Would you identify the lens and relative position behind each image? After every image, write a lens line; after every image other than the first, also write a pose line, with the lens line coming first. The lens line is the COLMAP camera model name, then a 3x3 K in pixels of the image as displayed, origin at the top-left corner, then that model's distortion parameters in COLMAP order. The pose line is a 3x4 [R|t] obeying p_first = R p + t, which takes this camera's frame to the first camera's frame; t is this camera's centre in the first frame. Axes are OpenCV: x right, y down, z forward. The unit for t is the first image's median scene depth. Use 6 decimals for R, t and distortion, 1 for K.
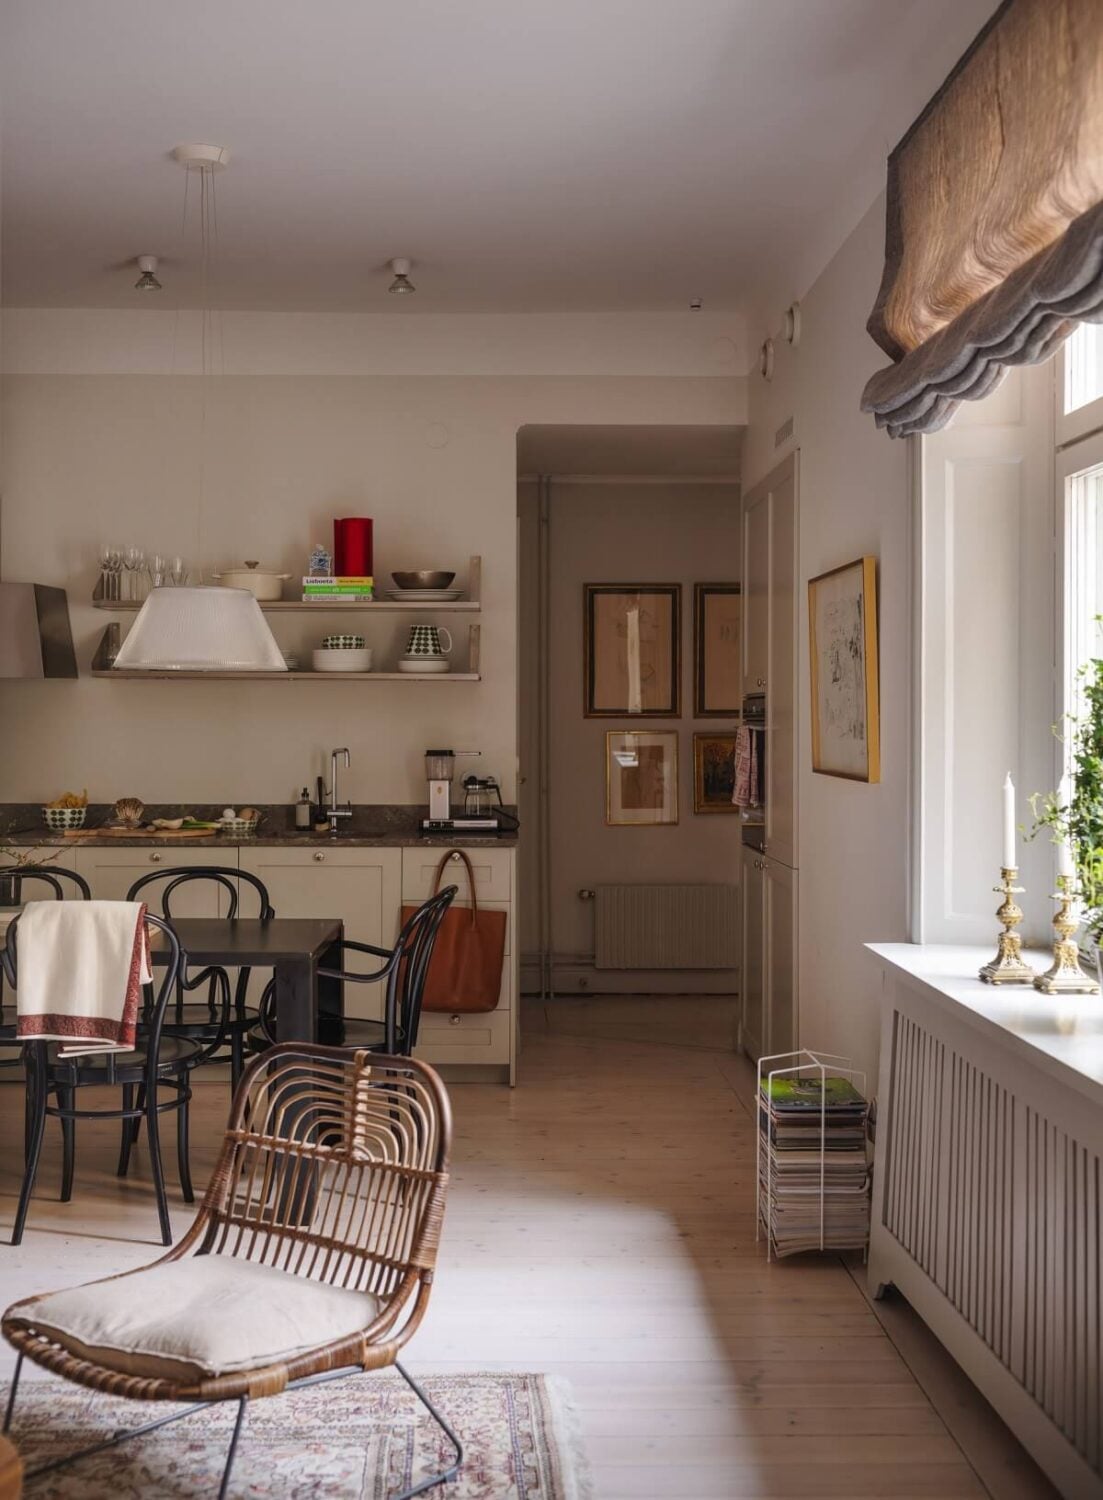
lens RADIAL K [[1684.9, 0, 483.7], [0, 1684.9, 725.4], [0, 0, 1]] dist [0.006729, 0.005028]
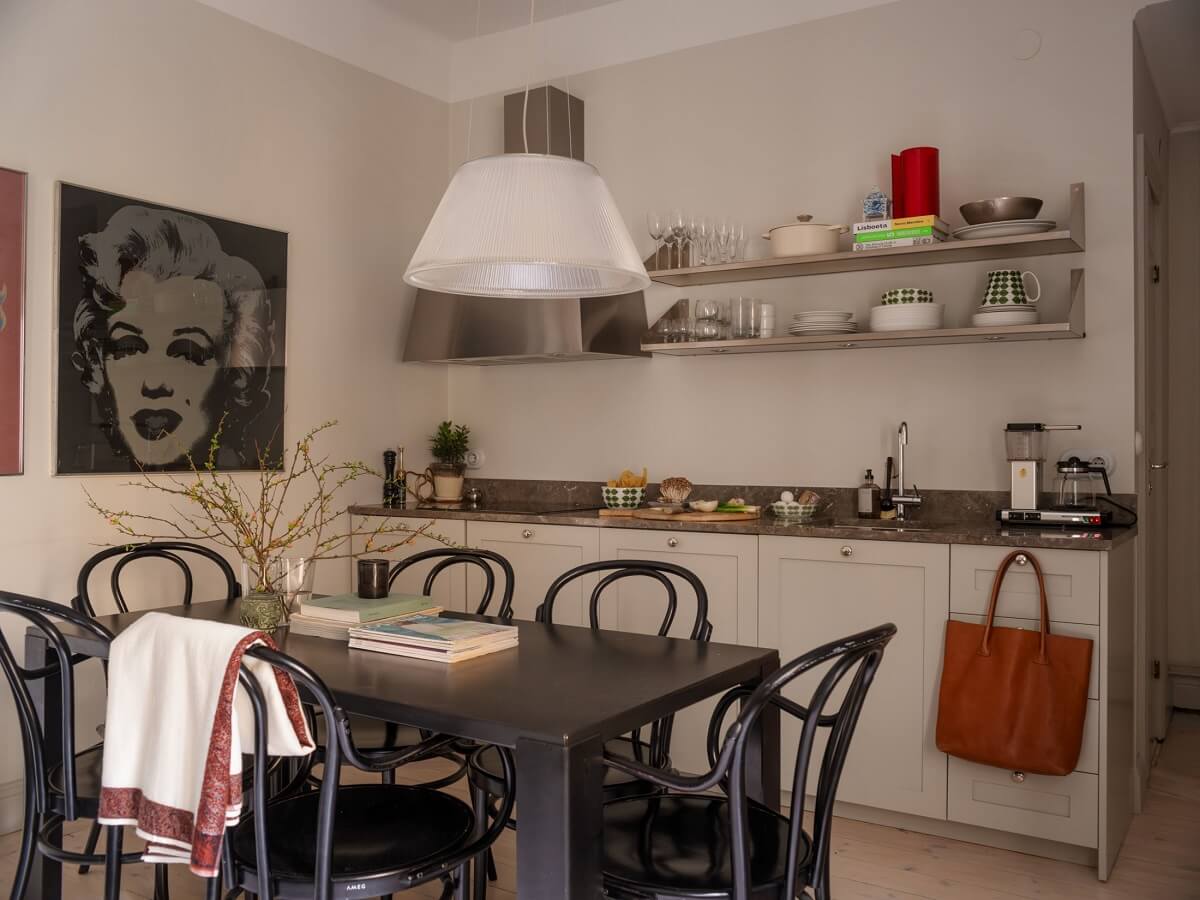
lens RADIAL K [[1018.5, 0, 629.7], [0, 1018.5, 444.0], [0, 0, 1]] dist [-0.116614, 0.158982]
pose [[0.848905, -0.002753, -0.528539, 0.067409], [0.001609, 0.999995, -0.002625, 0.025568], [0.528543, 0.001378, 0.848905, 0.497978]]
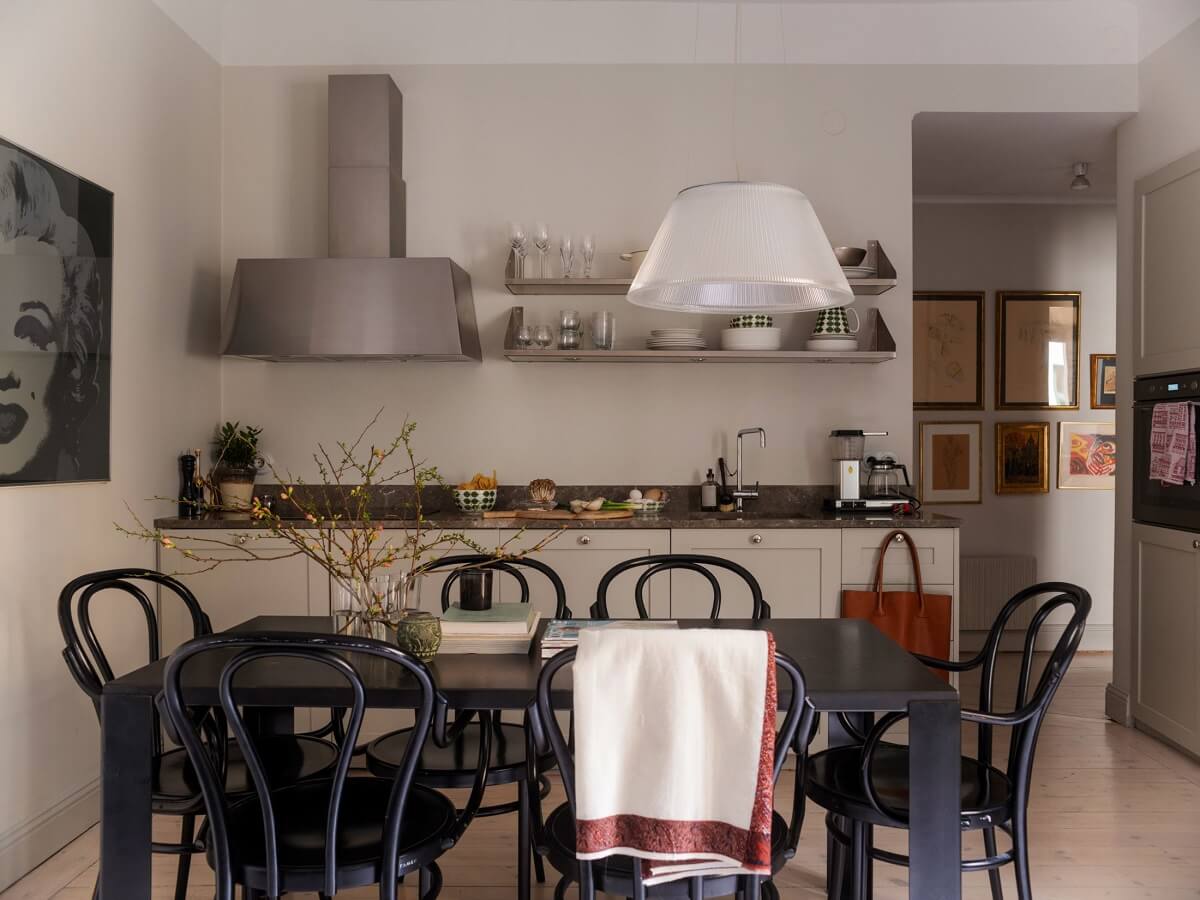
lens RADIAL K [[1001.7, 0, 600.0], [0, 1001.7, 450.0], [0, 0, 1]] dist [-0.082734, 0.130773]
pose [[0.999952, -0.003452, -0.009173, -0.169419], [0.003489, 0.999986, 0.004095, 0.023666], [0.009159, -0.004126, 0.999950, 0.410765]]
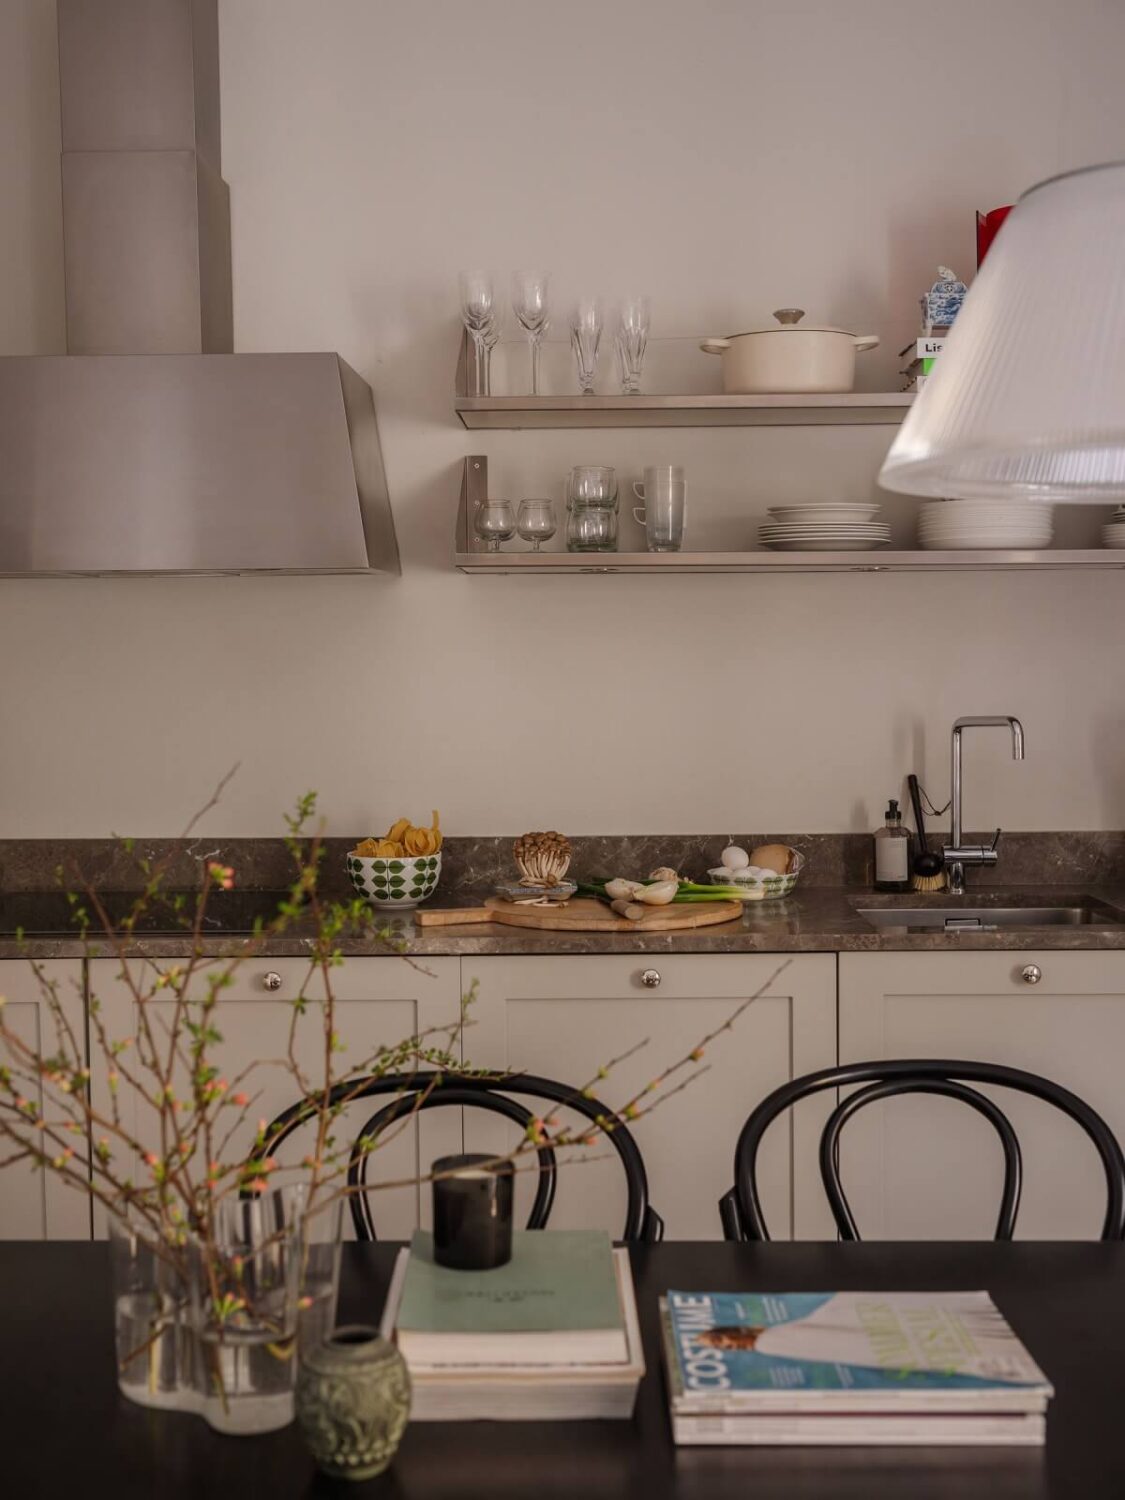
lens RADIAL K [[1723.9, 0, 511.5], [0, 1723.9, 742.6], [0, 0, 1]] dist [0.006218, 0.001810]
pose [[0.999714, -0.012611, -0.020321, -0.206396], [0.013559, 0.998793, 0.047206, -0.003233], [0.019701, -0.047468, 0.998678, 0.528052]]
